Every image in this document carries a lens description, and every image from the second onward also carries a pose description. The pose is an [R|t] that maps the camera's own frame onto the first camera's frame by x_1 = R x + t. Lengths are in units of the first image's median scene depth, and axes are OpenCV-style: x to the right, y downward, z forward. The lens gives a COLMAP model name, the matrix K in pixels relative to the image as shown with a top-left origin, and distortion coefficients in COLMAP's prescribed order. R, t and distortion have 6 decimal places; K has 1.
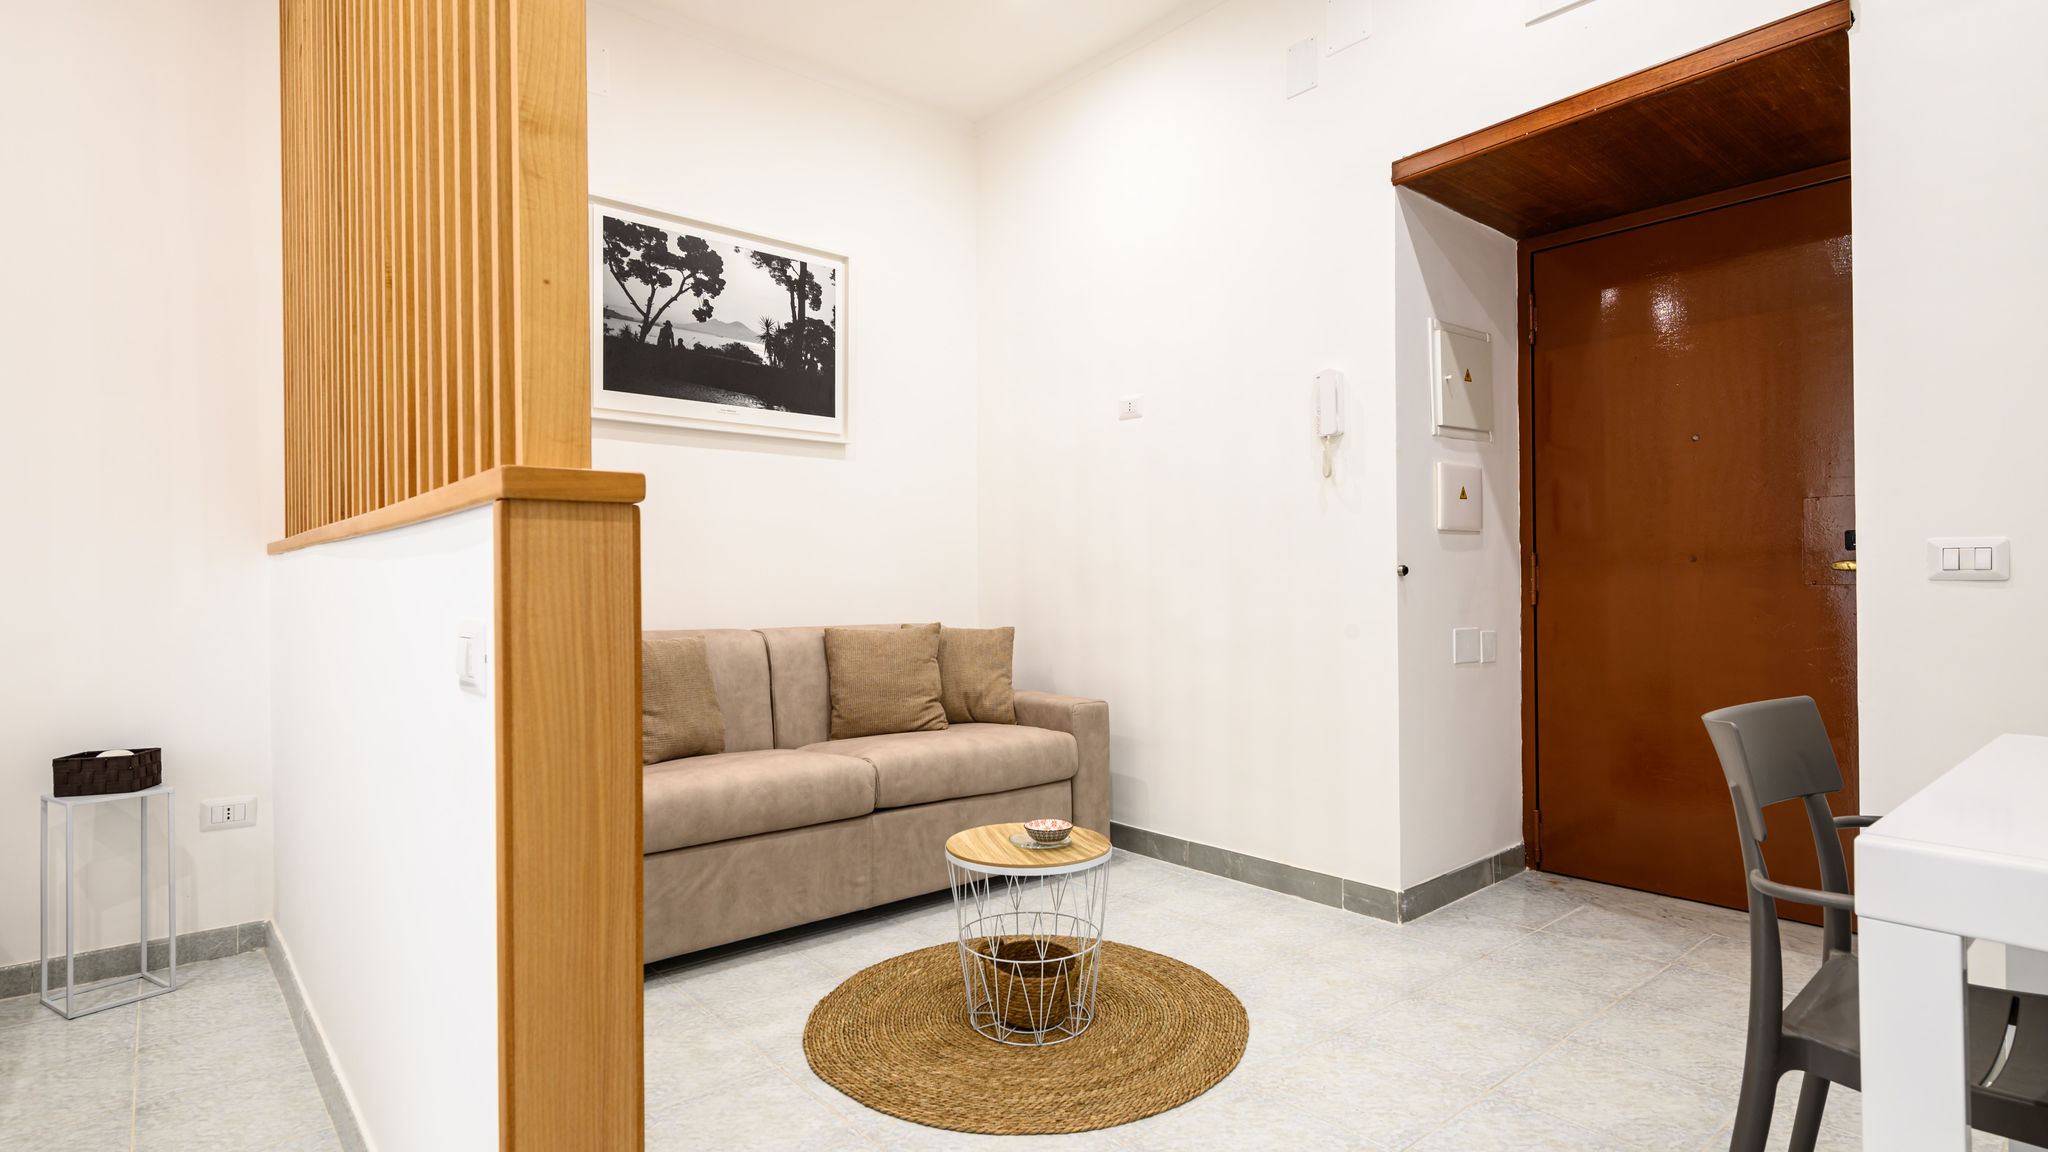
lens RADIAL K [[1009.5, 0, 1024.5], [0, 1009.5, 578.1], [0, 0, 1]] dist [0.017348, -0.009377]
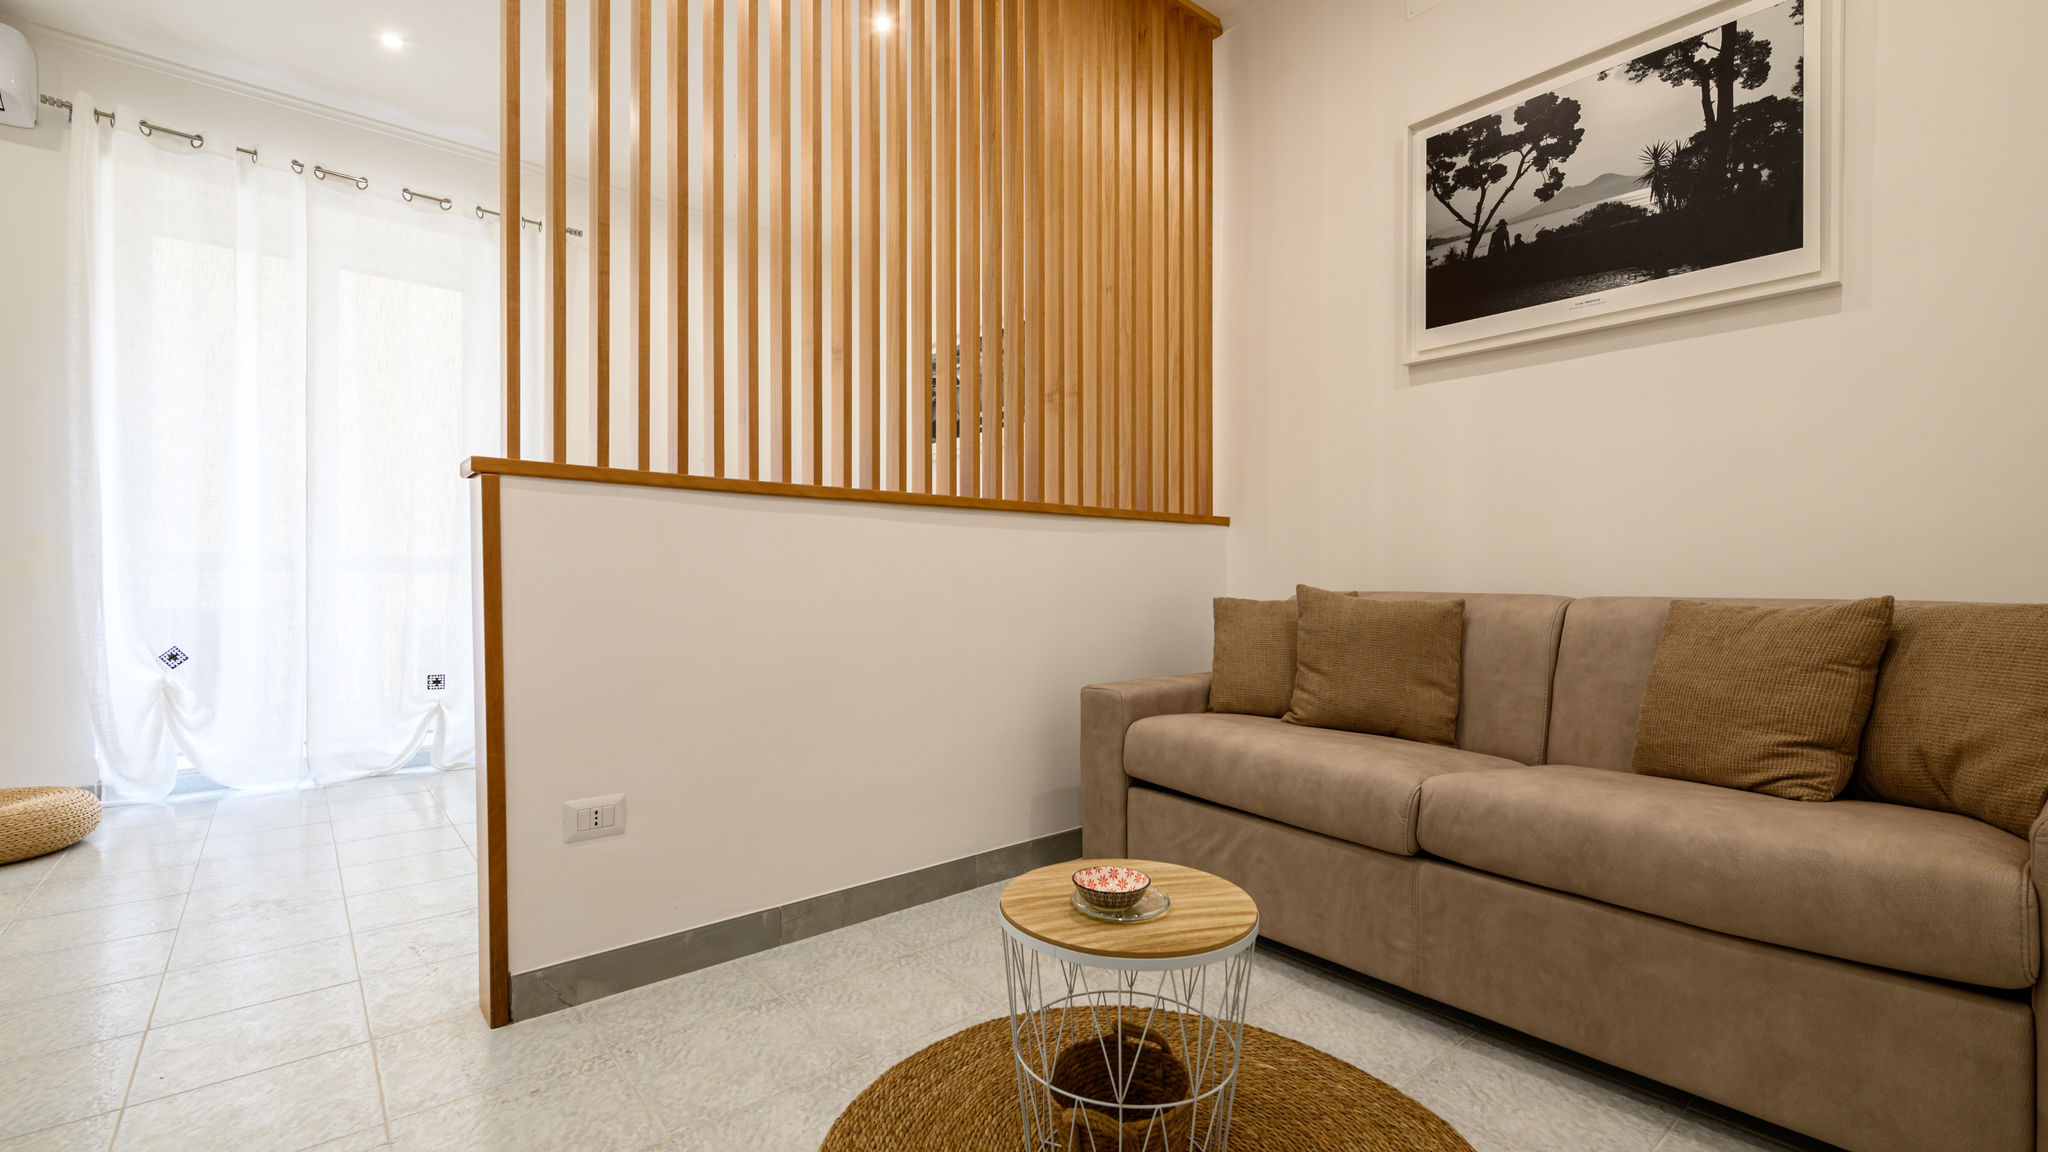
lens RADIAL K [[883.7, 0, 1025.4], [0, 883.7, 579.0], [0, 0, 1]] dist [0.011134, -0.005165]
pose [[-0.009070, 0.002431, -0.999956, 0.380508], [0.001528, 0.999996, 0.002417, 0.036745], [0.999958, -0.001506, -0.009074, 0.627096]]
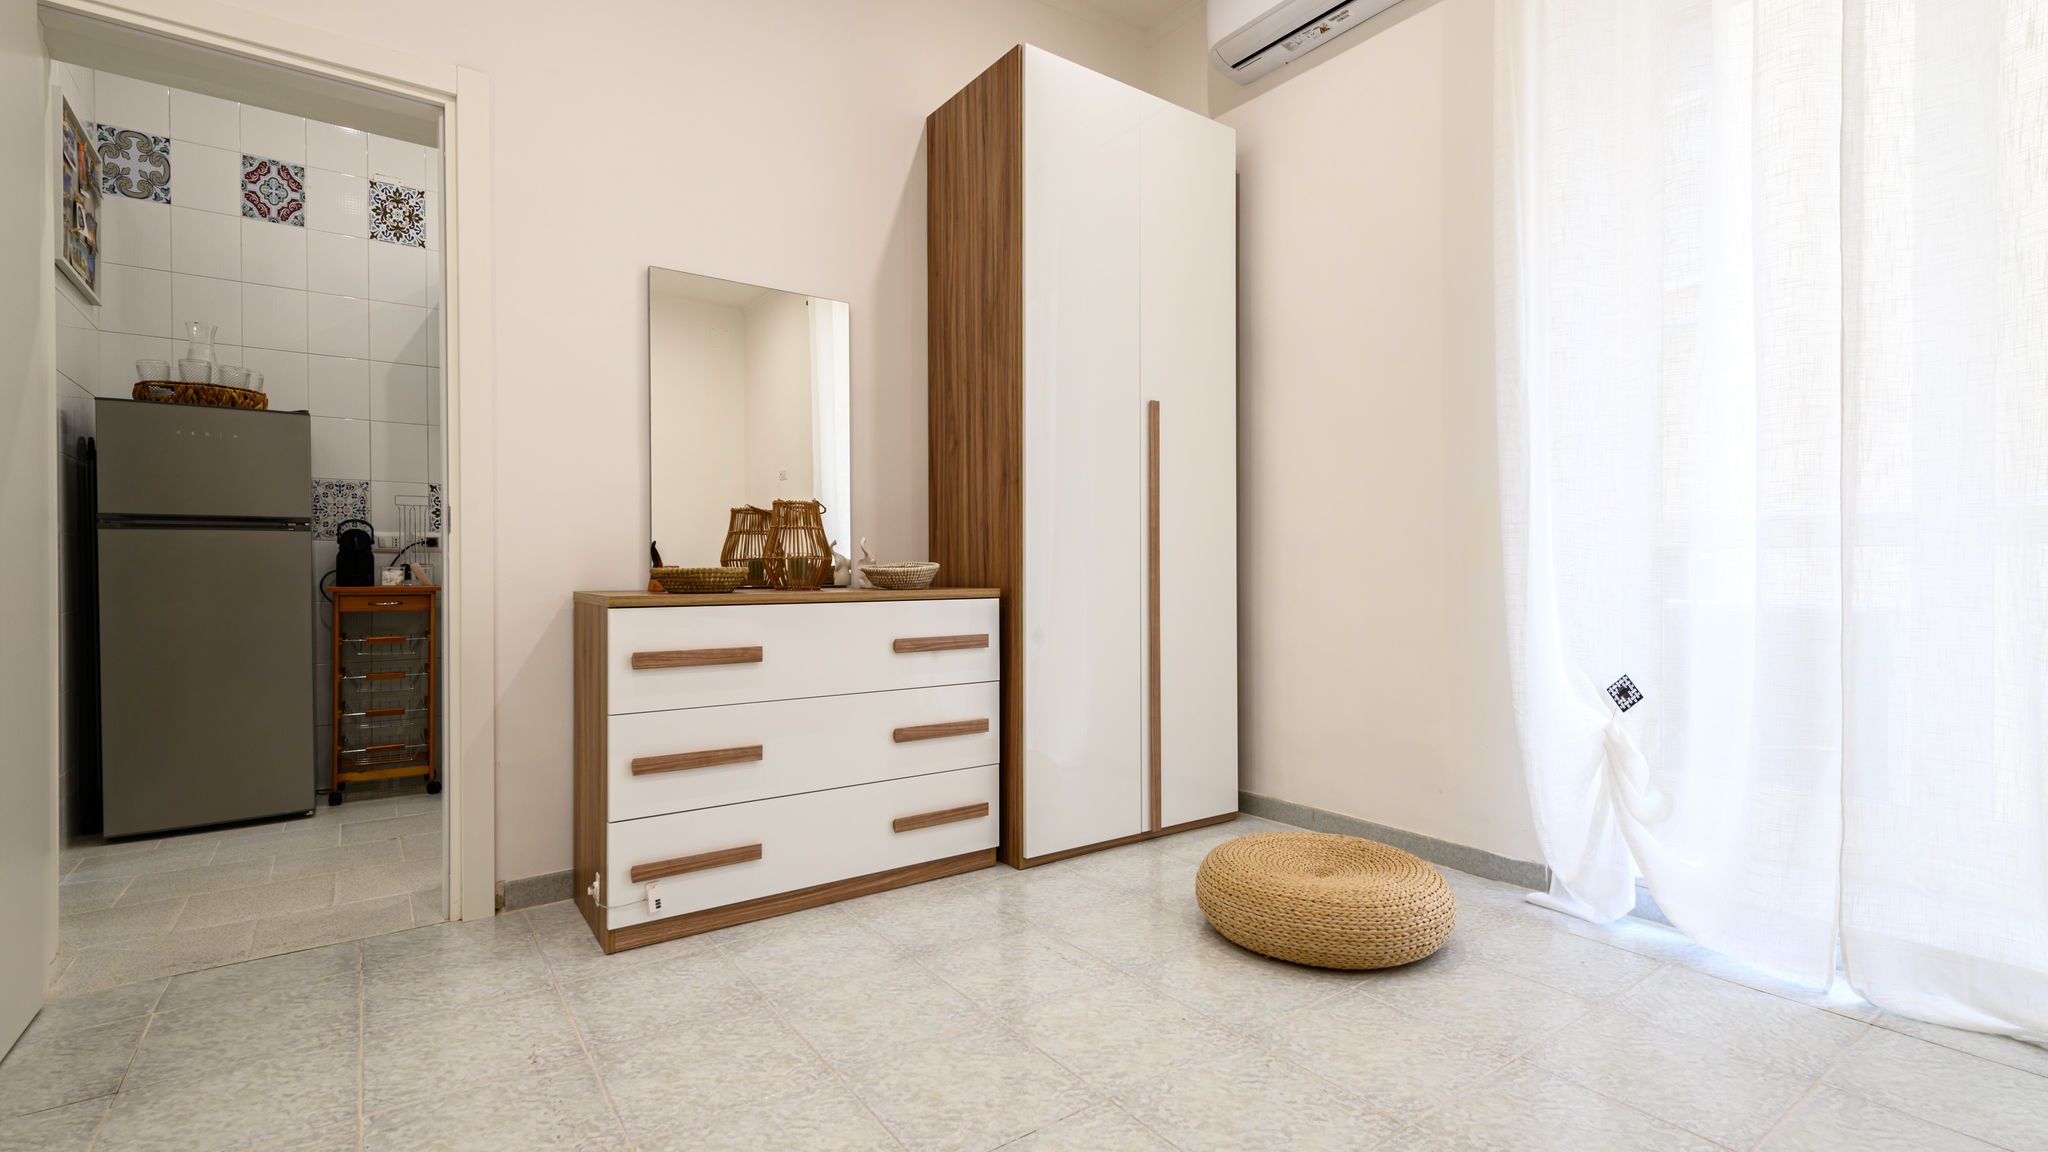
lens RADIAL K [[918.3, 0, 1017.7], [0, 918.3, 572.5], [0, 0, 1]] dist [0.008079, -0.000229]
pose [[-0.996852, 0.009253, 0.078745, -0.271378], [0.009437, 0.999954, 0.001959, 0.038519], [-0.078723, 0.002696, -0.996893, 0.307334]]
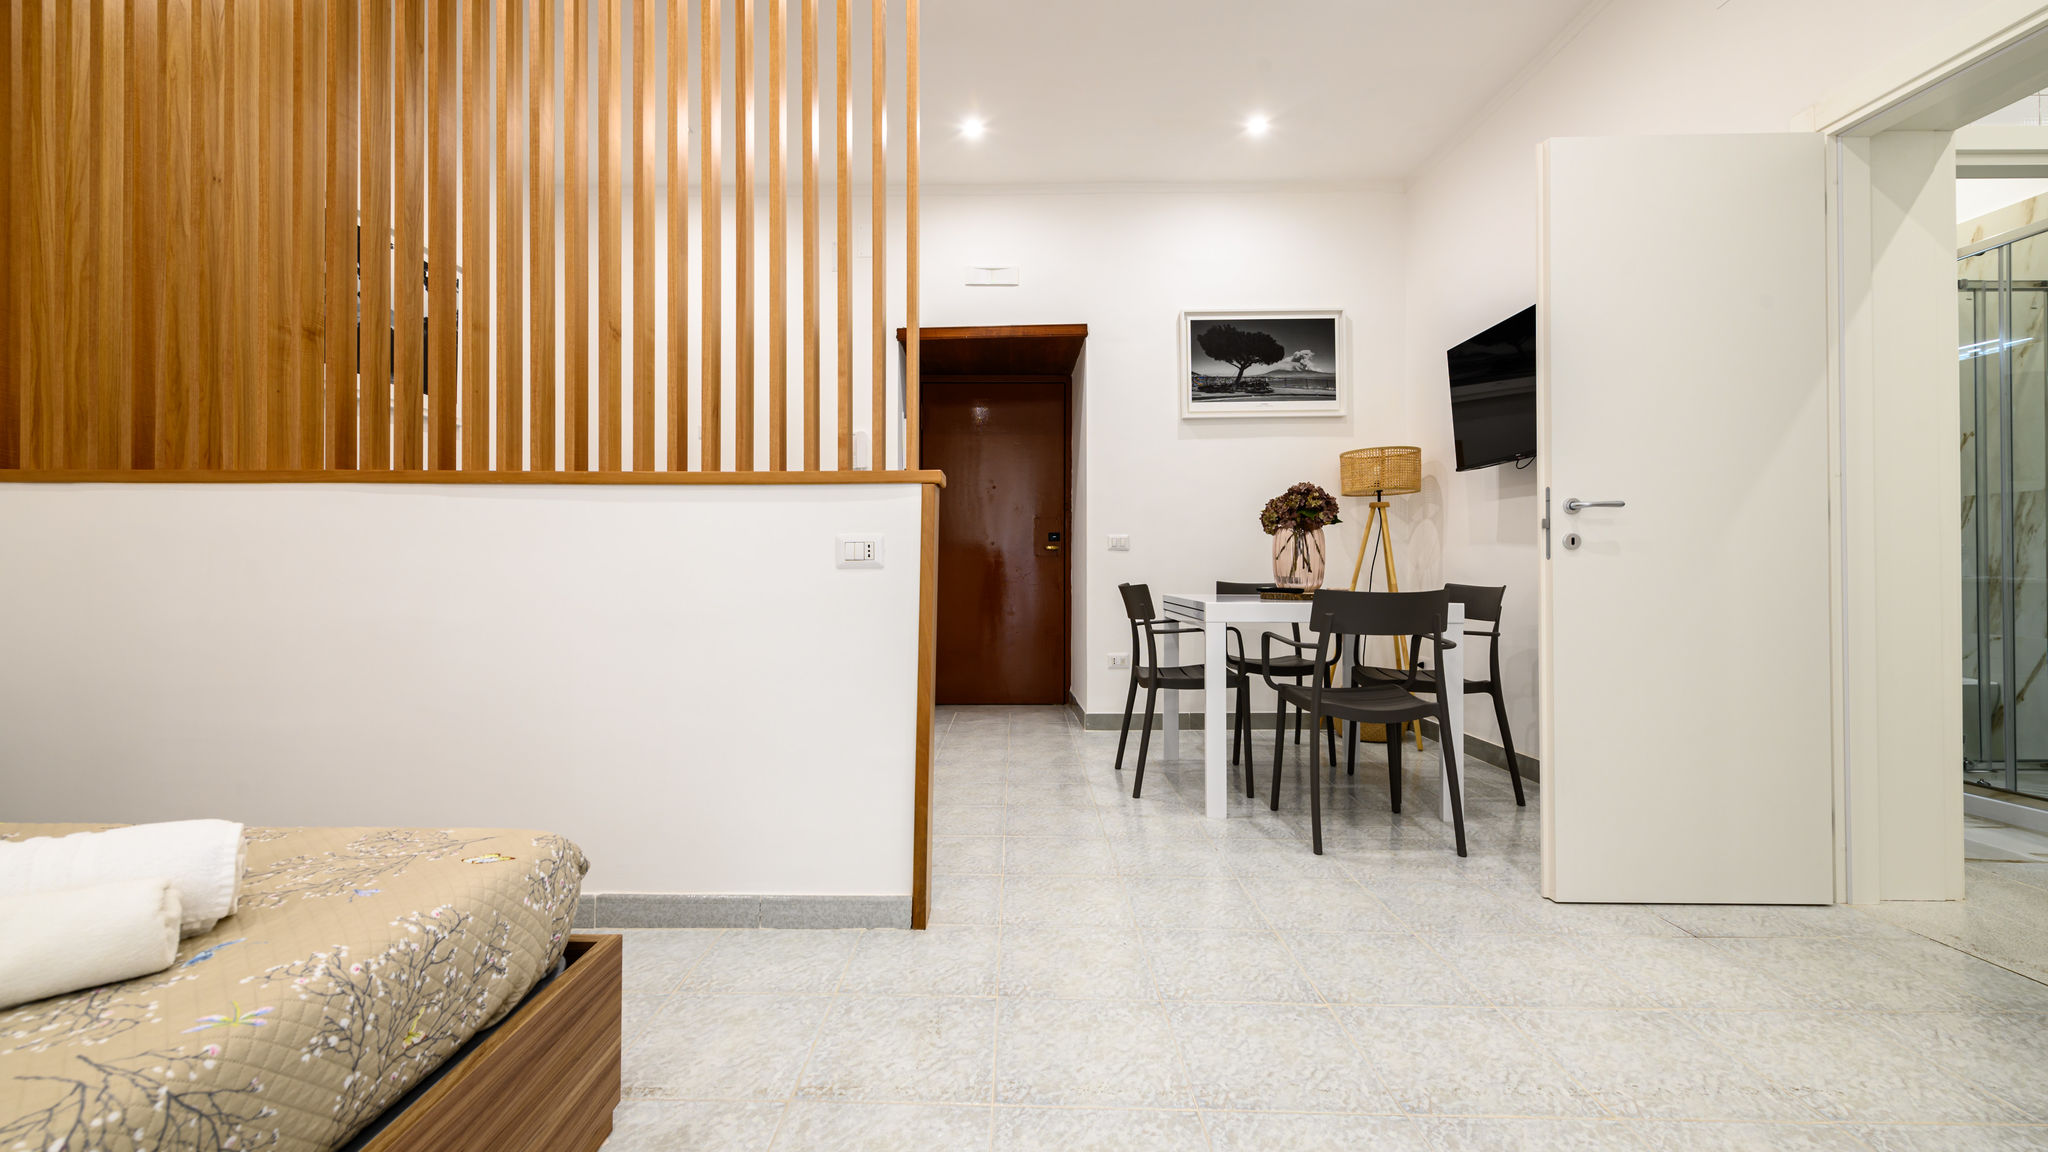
lens RADIAL K [[810.7, 0, 999.6], [0, 810.7, 562.0], [0, 0, 1]] dist [0.010306, -0.006092]
pose [[0.662822, 0.016626, 0.748593, -0.546130], [-0.007674, 0.999852, -0.015411, 0.041438], [-0.748738, 0.004470, 0.662851, -0.125712]]
